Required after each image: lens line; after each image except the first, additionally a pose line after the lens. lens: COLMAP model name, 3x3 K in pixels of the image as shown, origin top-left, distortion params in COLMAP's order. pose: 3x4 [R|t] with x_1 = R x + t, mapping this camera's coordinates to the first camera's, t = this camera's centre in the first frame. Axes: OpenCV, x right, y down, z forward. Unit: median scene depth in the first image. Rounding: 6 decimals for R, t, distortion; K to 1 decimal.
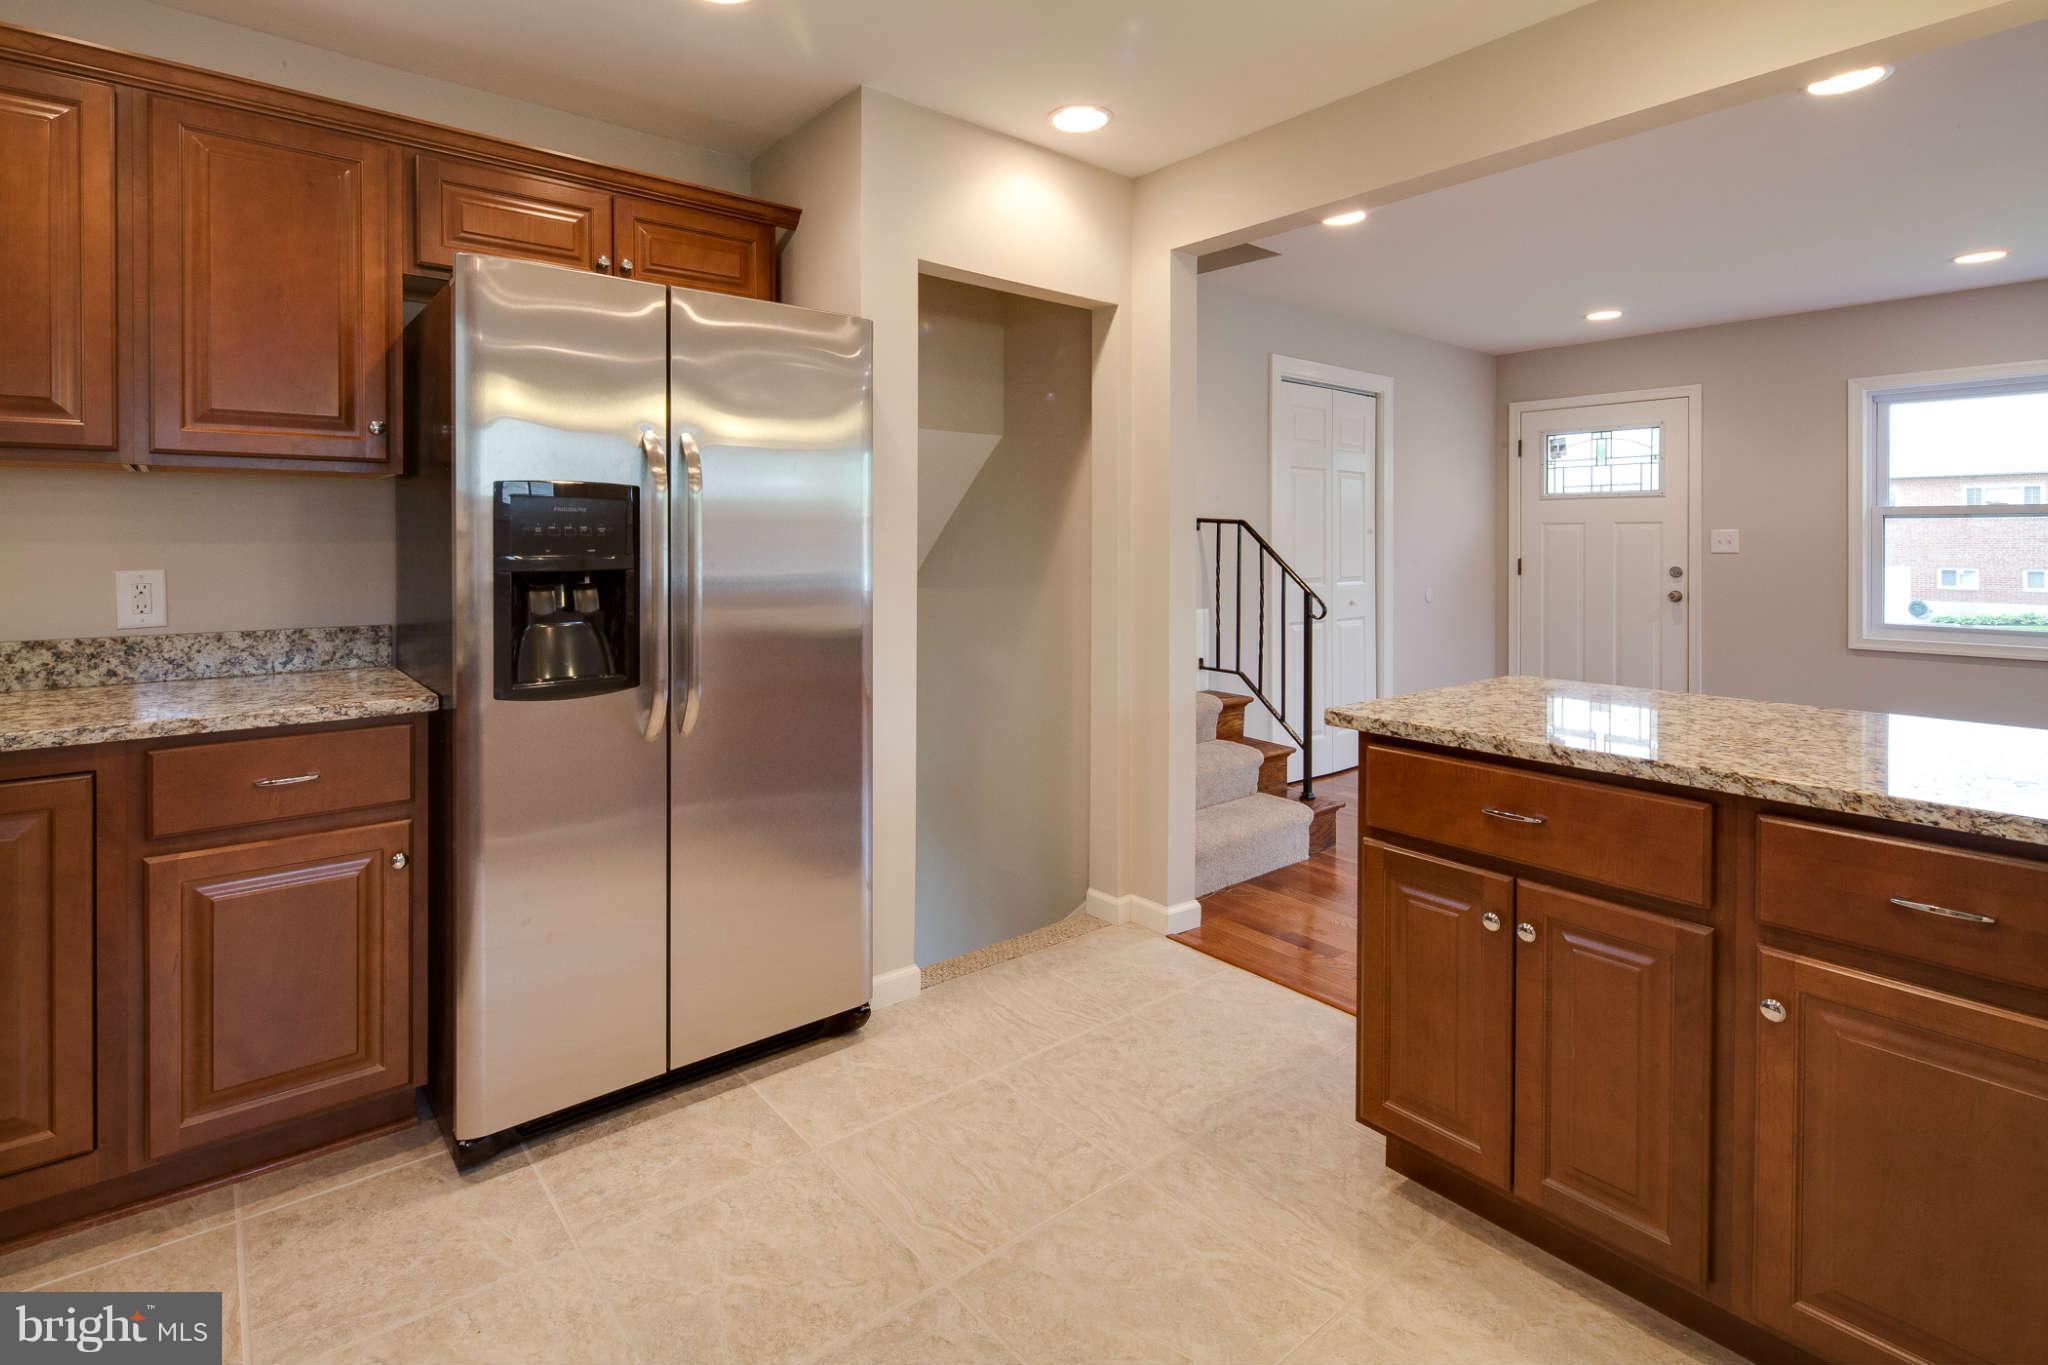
lens RADIAL K [[990.5, 0, 1015.6], [0, 990.5, 539.2], [0, 0, 1]] dist [0.000956, -0.001947]
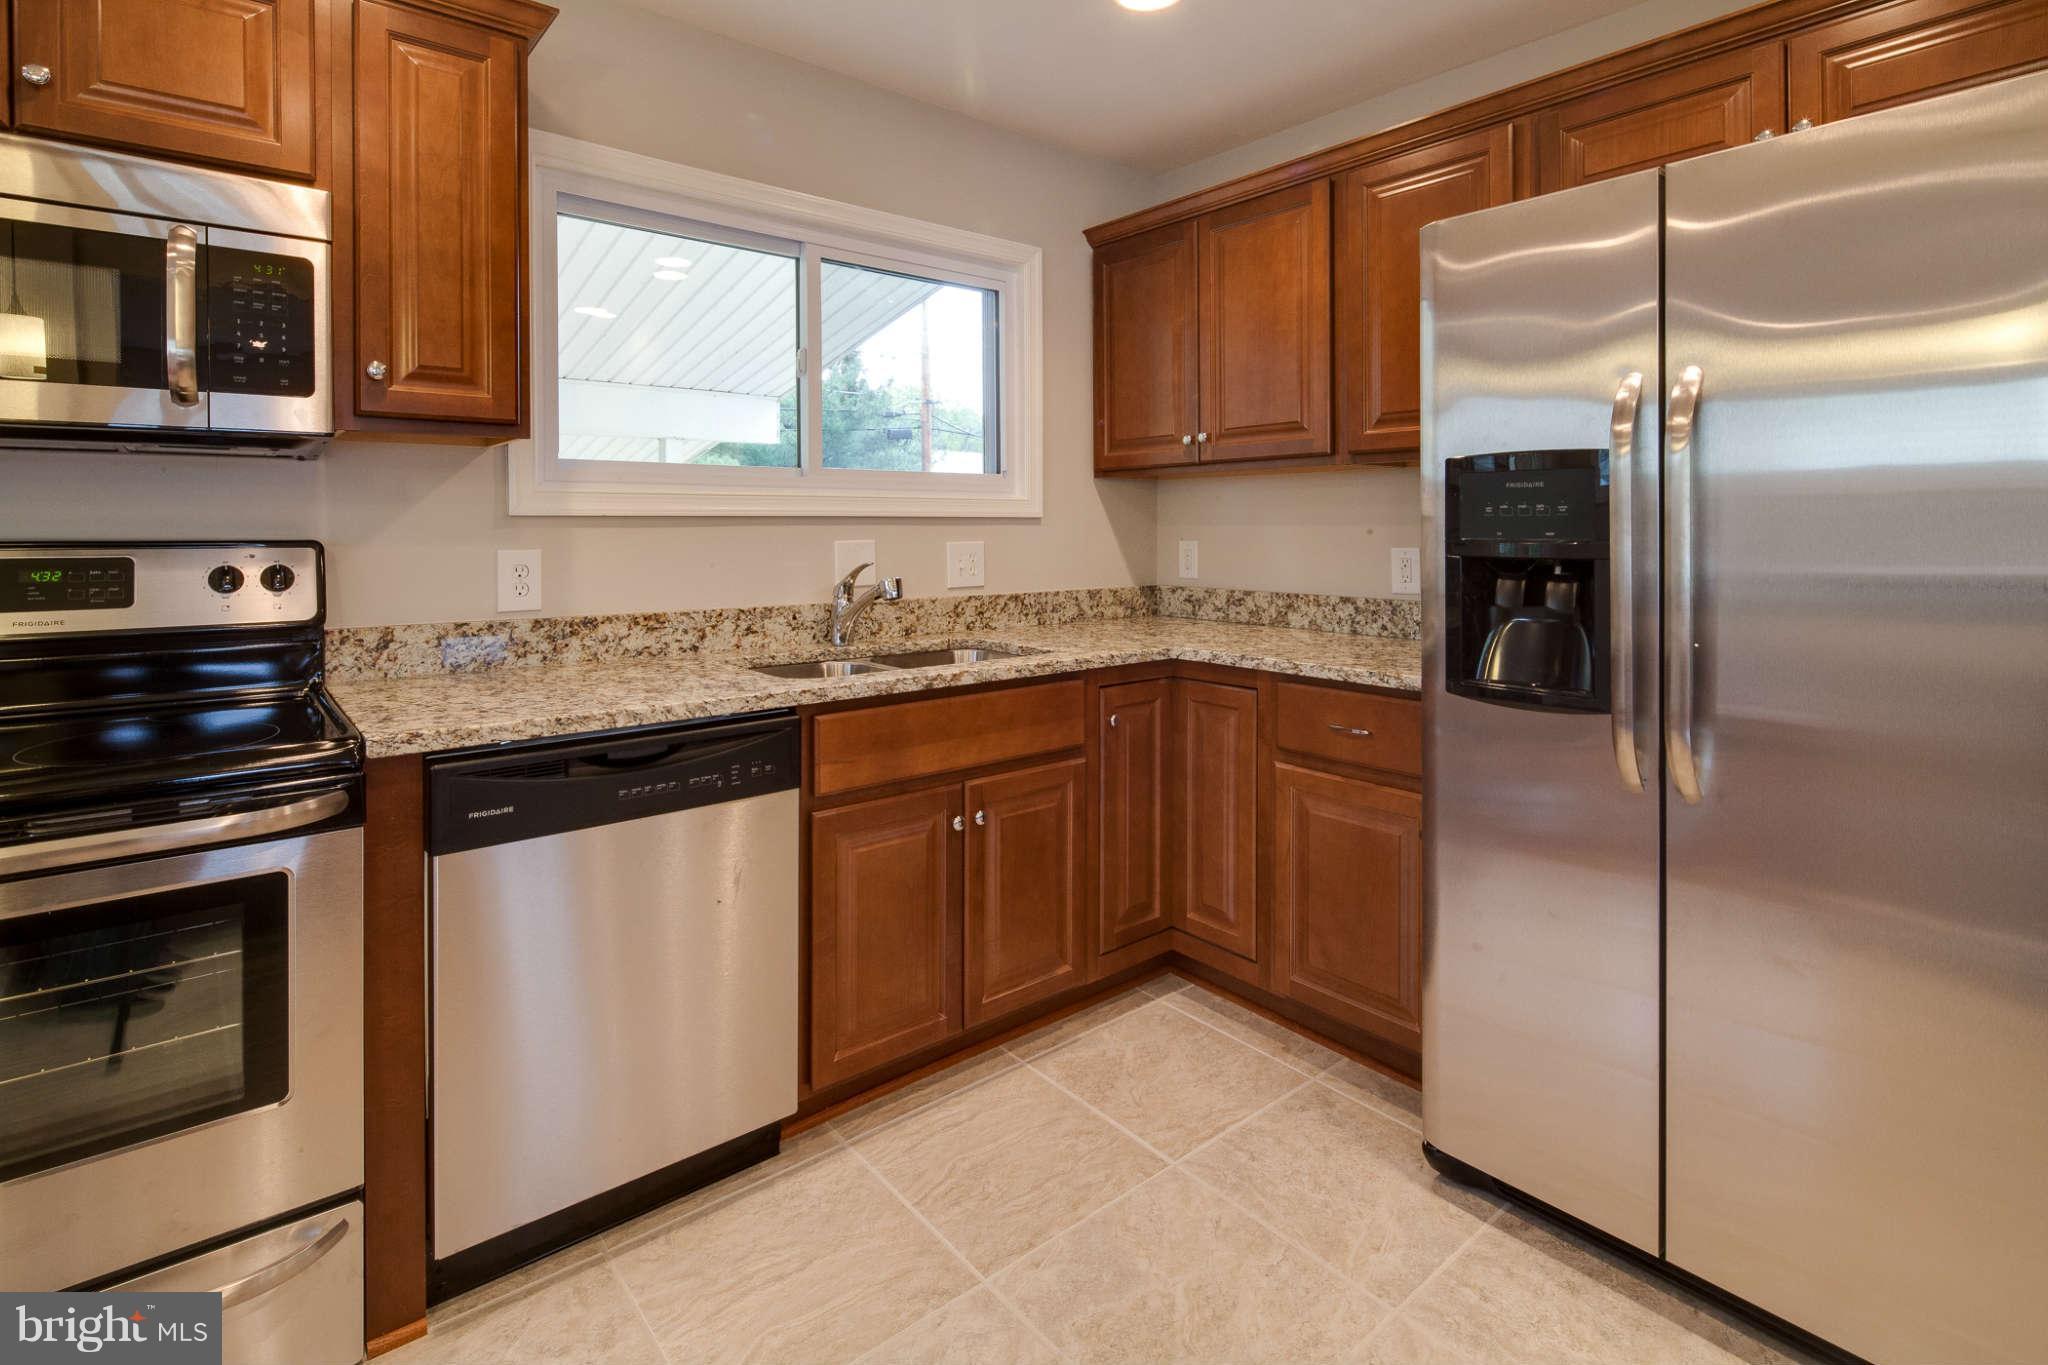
lens RADIAL K [[992.7, 0, 1018.7], [0, 992.7, 530.0], [0, 0, 1]] dist [0.001241, -0.000993]
pose [[-0.000338, 0.004380, -0.999990, 0.369298], [0.000355, 0.999990, 0.004380, 0.003936], [1.000000, -0.000354, -0.000340, 0.533659]]
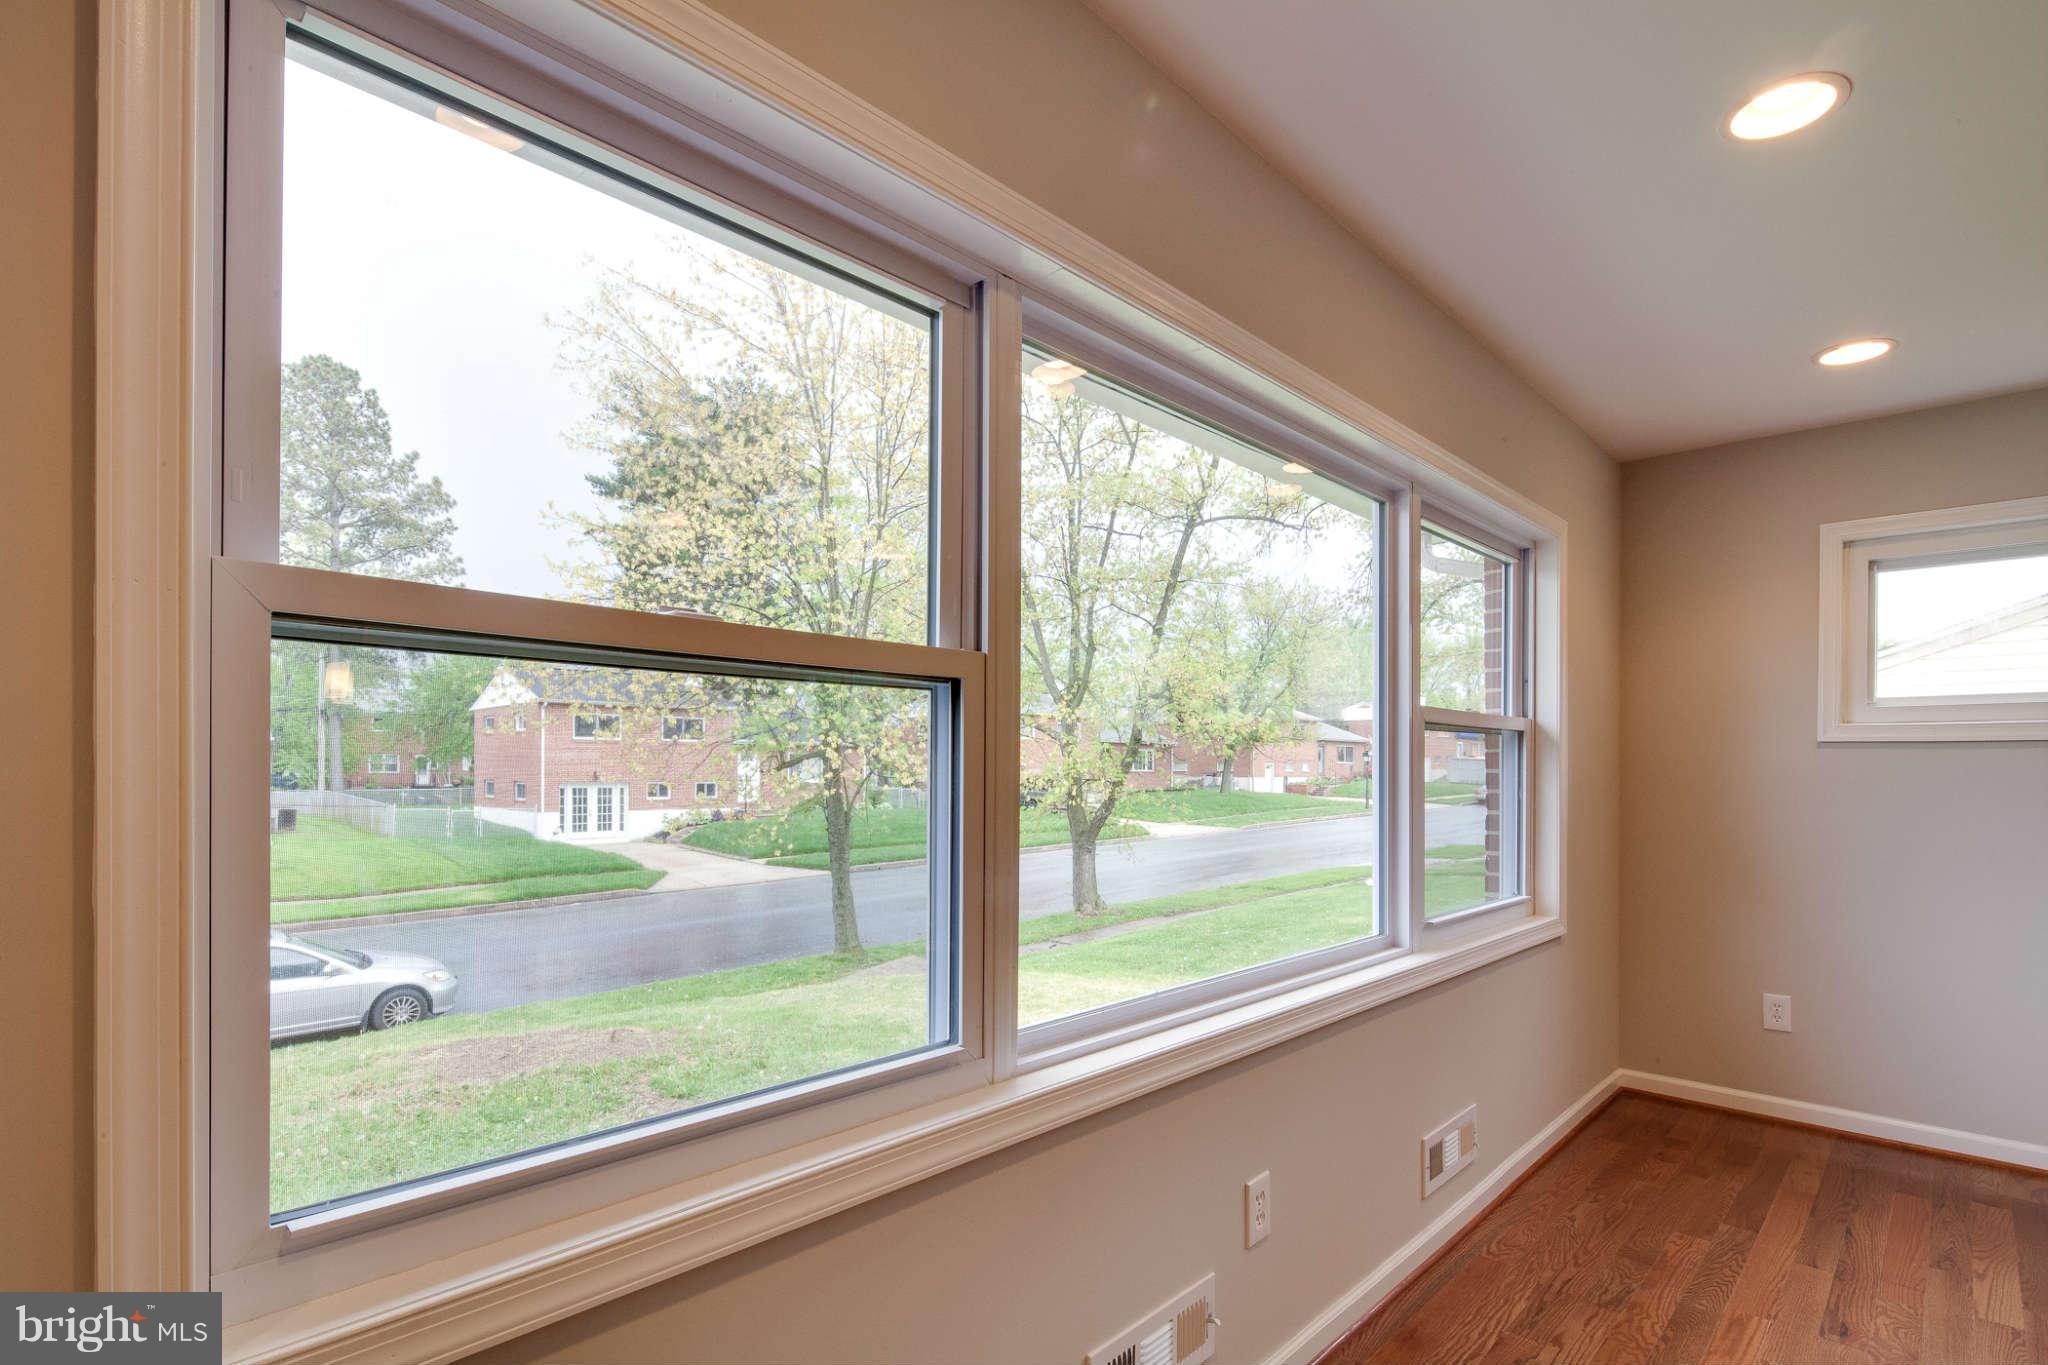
lens RADIAL K [[987.7, 0, 1013.1], [0, 987.7, 769.1], [0, 0, 1]] dist [0.000214, -0.001339]
pose [[-0.109856, -0.001624, 0.993946, 1.588943], [-0.005179, 0.999986, 0.001061, 0.001543], [-0.993934, -0.005031, -0.109863, 2.064581]]
